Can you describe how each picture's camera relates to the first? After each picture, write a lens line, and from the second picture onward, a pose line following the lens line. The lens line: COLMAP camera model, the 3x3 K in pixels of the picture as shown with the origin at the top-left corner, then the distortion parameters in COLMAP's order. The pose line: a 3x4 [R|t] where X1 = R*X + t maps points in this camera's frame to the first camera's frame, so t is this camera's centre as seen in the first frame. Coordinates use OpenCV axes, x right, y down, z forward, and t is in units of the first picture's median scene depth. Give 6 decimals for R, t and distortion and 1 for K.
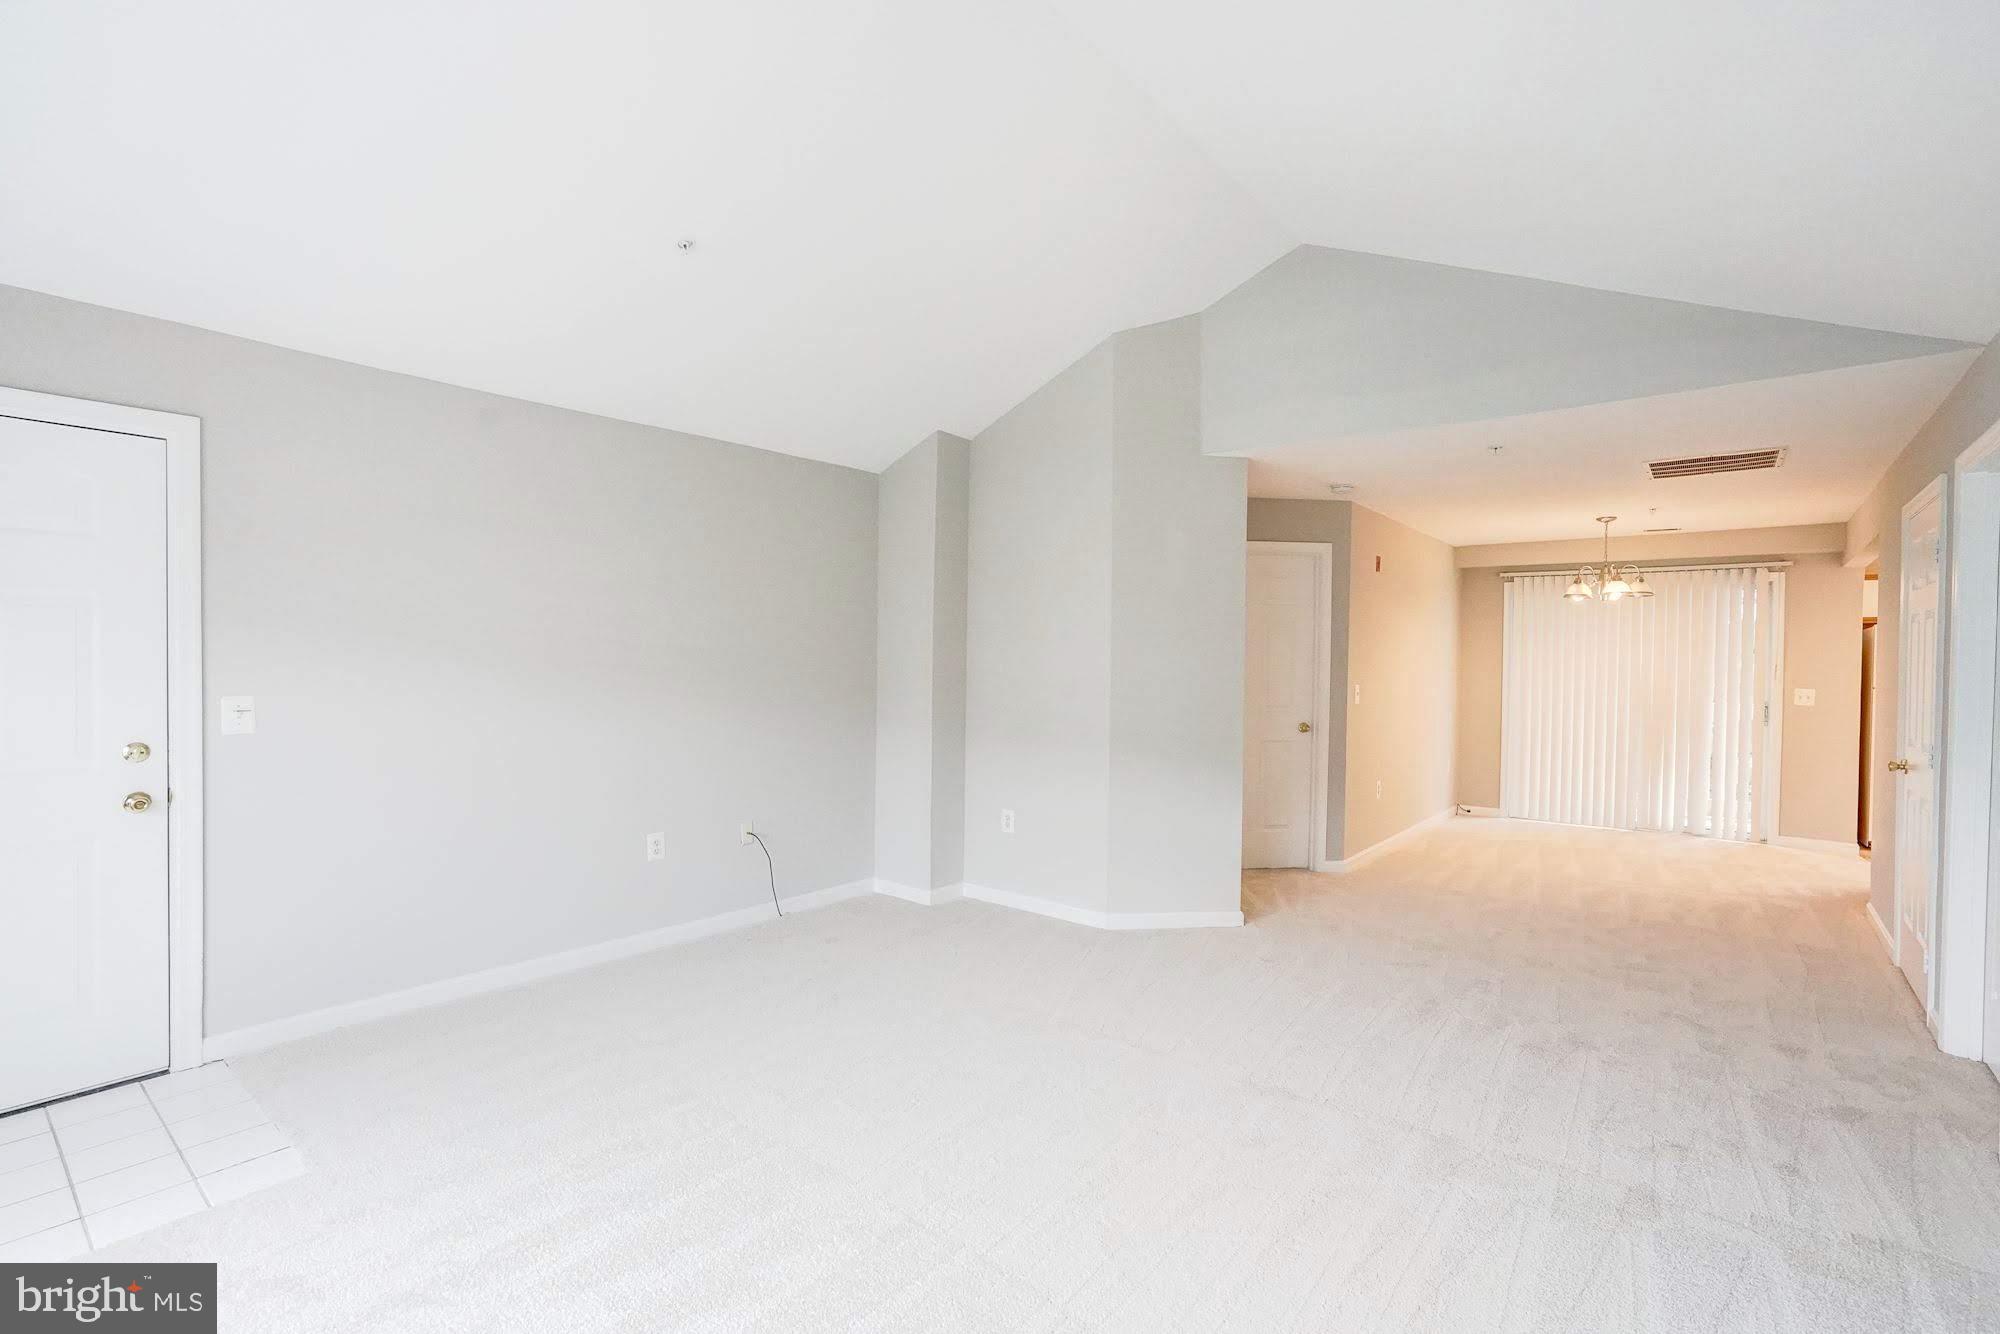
lens RADIAL K [[904.6, 0, 1004.7], [0, 904.6, 655.9], [0, 0, 1]] dist [-0.003941, 0.000481]
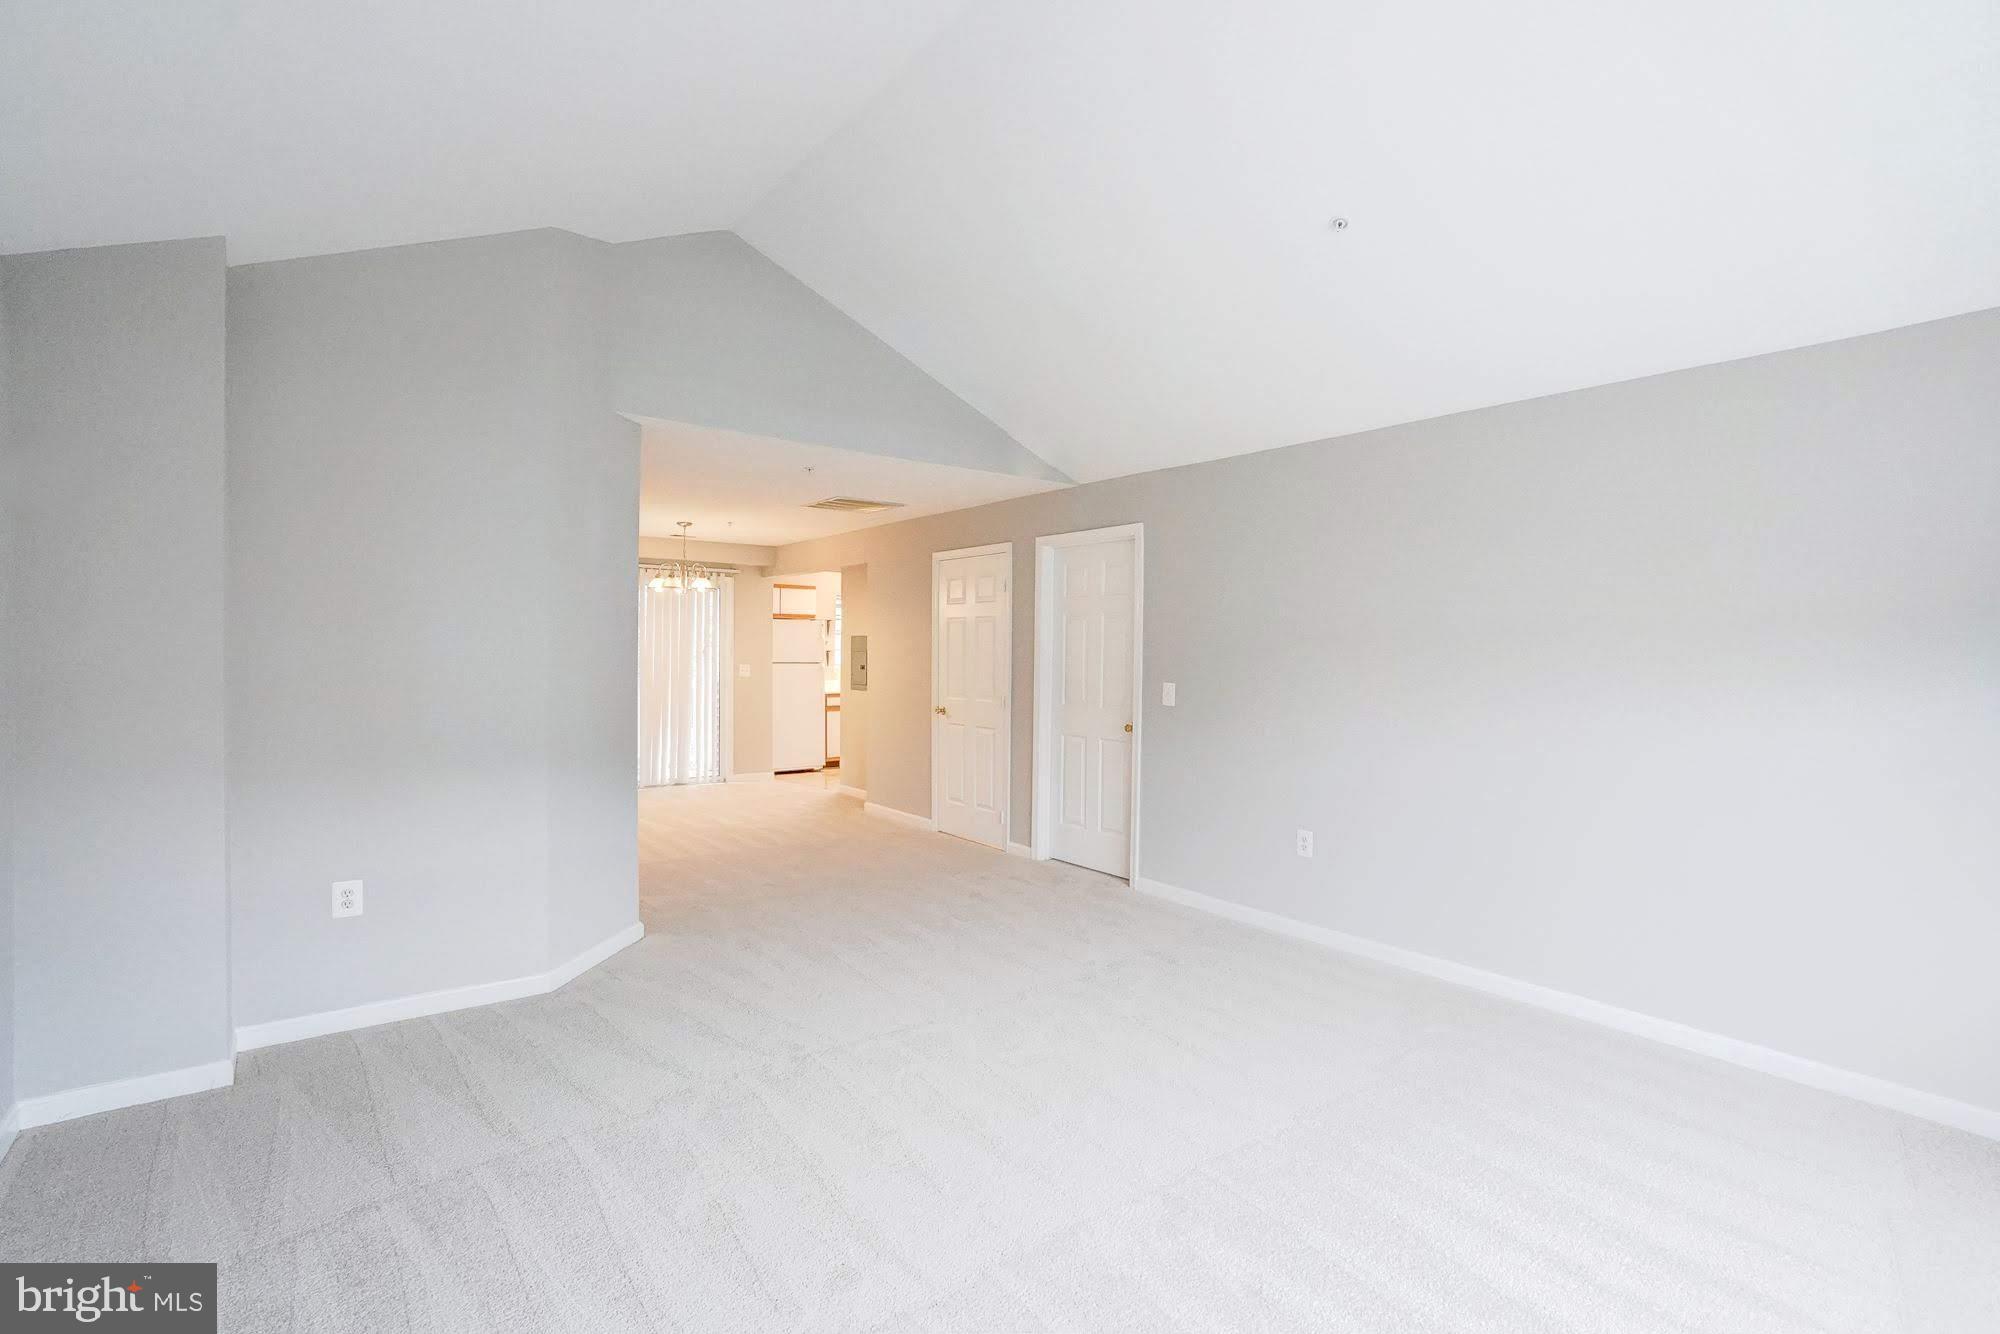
lens RADIAL K [[904.6, 0, 1007.9], [0, 904.6, 671.6], [0, 0, 1]] dist [-0.003941, 0.000481]
pose [[0.263181, -0.031654, 0.964227, -0.364153], [-0.005640, 0.999394, 0.034347, -0.002230], [-0.964730, -0.014478, 0.262843, 0.286501]]
